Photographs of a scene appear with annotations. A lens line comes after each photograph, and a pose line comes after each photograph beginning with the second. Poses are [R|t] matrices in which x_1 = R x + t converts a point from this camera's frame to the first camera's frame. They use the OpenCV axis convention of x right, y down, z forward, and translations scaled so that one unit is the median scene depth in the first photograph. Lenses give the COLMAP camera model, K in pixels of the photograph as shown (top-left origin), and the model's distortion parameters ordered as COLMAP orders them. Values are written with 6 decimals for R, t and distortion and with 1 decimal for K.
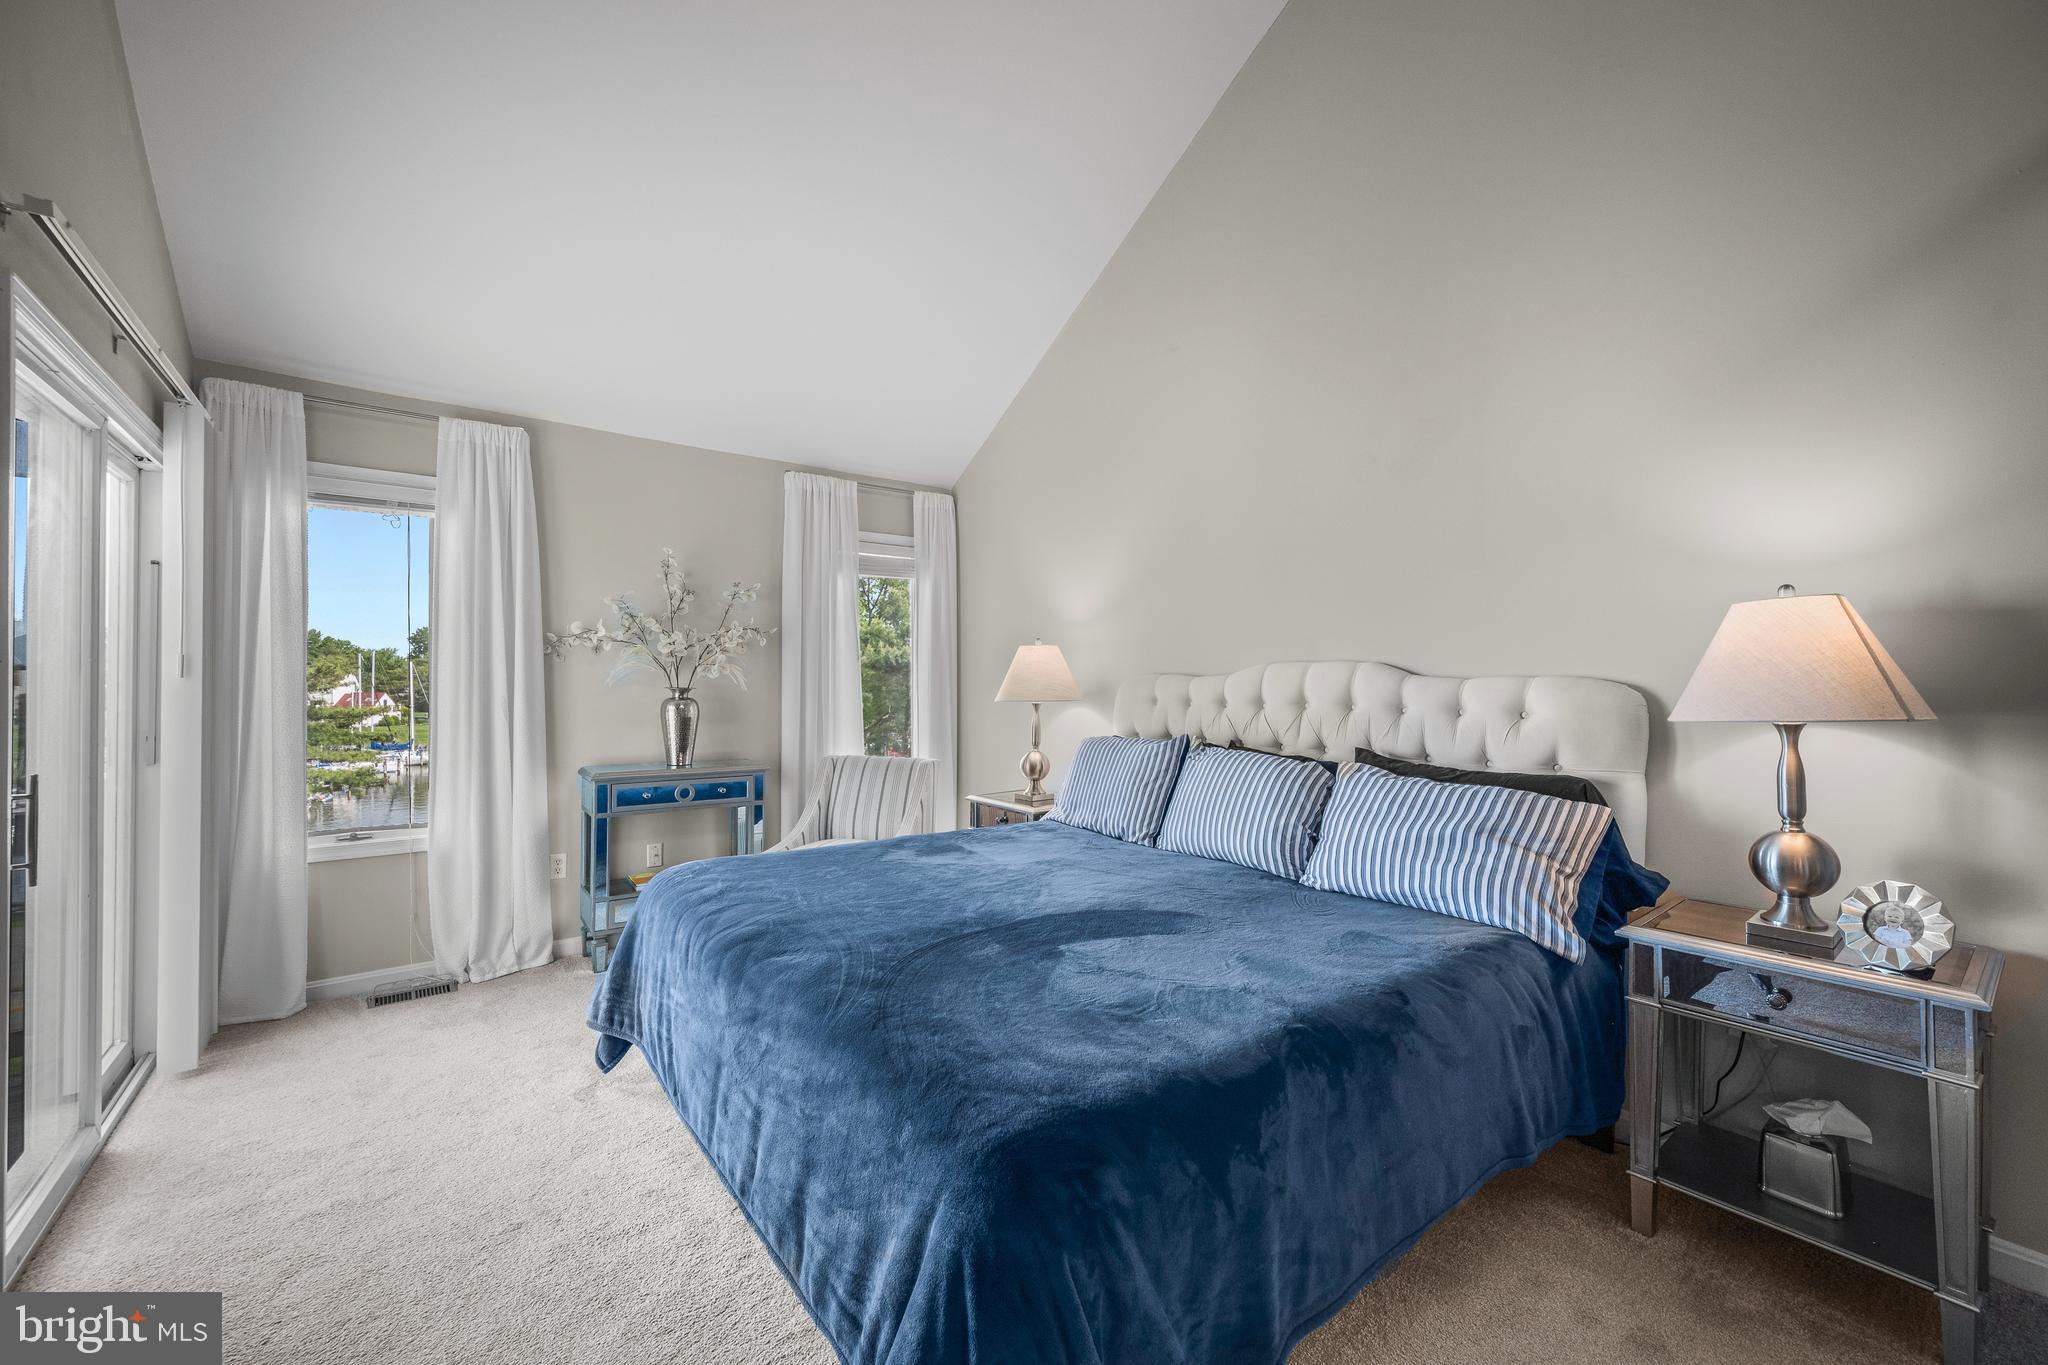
lens RADIAL K [[818.4, 0, 1025.4], [0, 818.4, 683.0], [0, 0, 1]] dist [-0.003196, -0.000398]
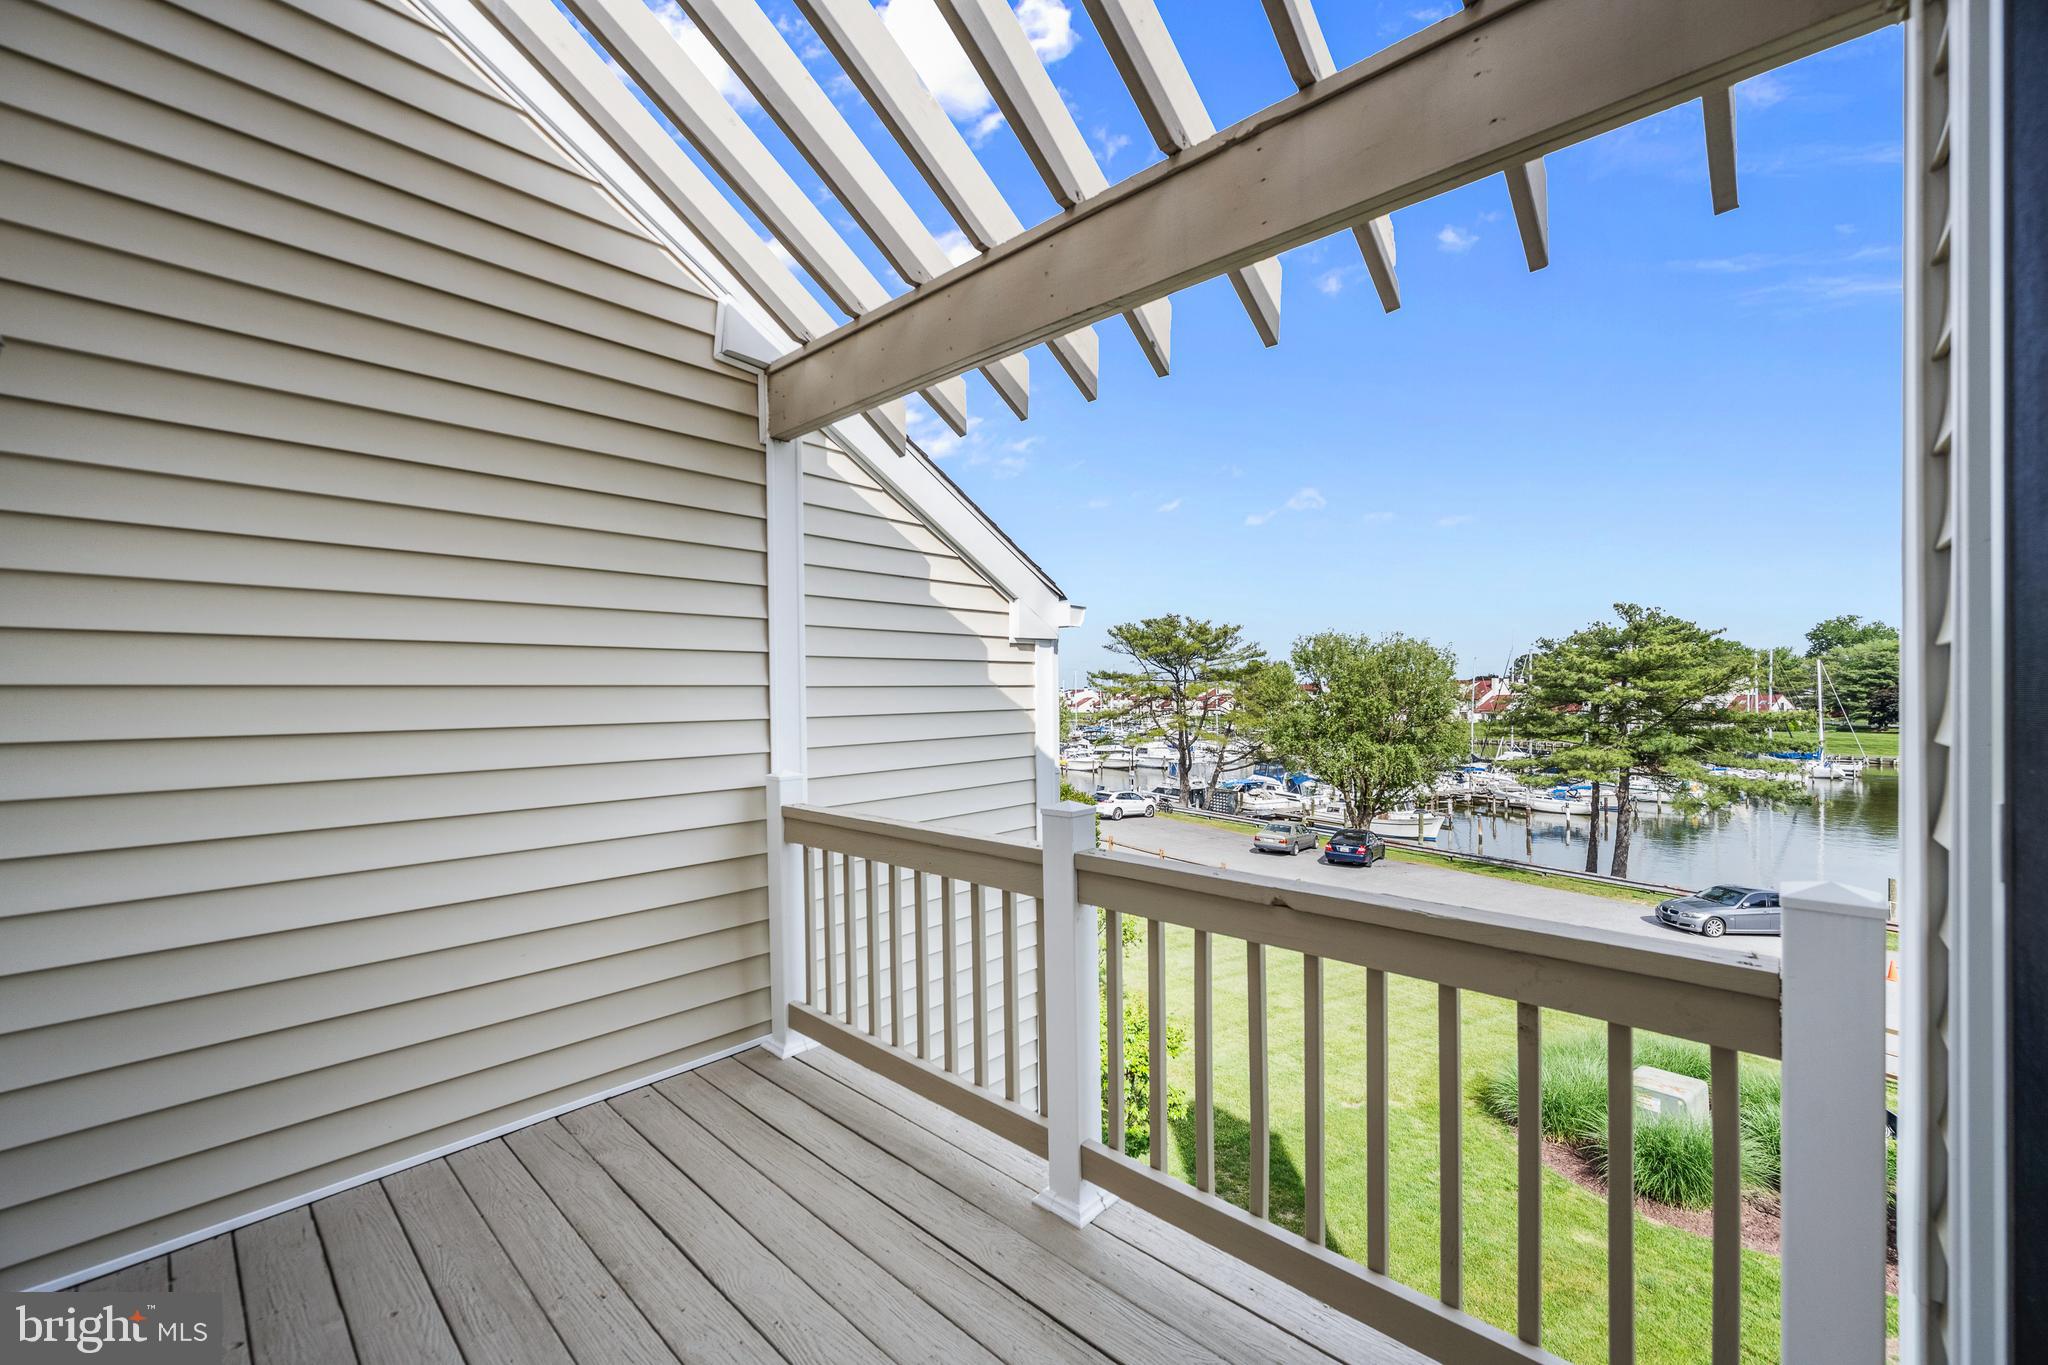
lens RADIAL K [[818.4, 0, 1014.1], [0, 818.4, 690.3], [0, 0, 1]] dist [-0.003196, -0.000398]
pose [[0.153367, -0.006246, -0.988150, -0.633514], [0.011991, 0.999918, -0.004460, 0.010684], [0.988097, -0.011165, 0.153429, 0.455694]]
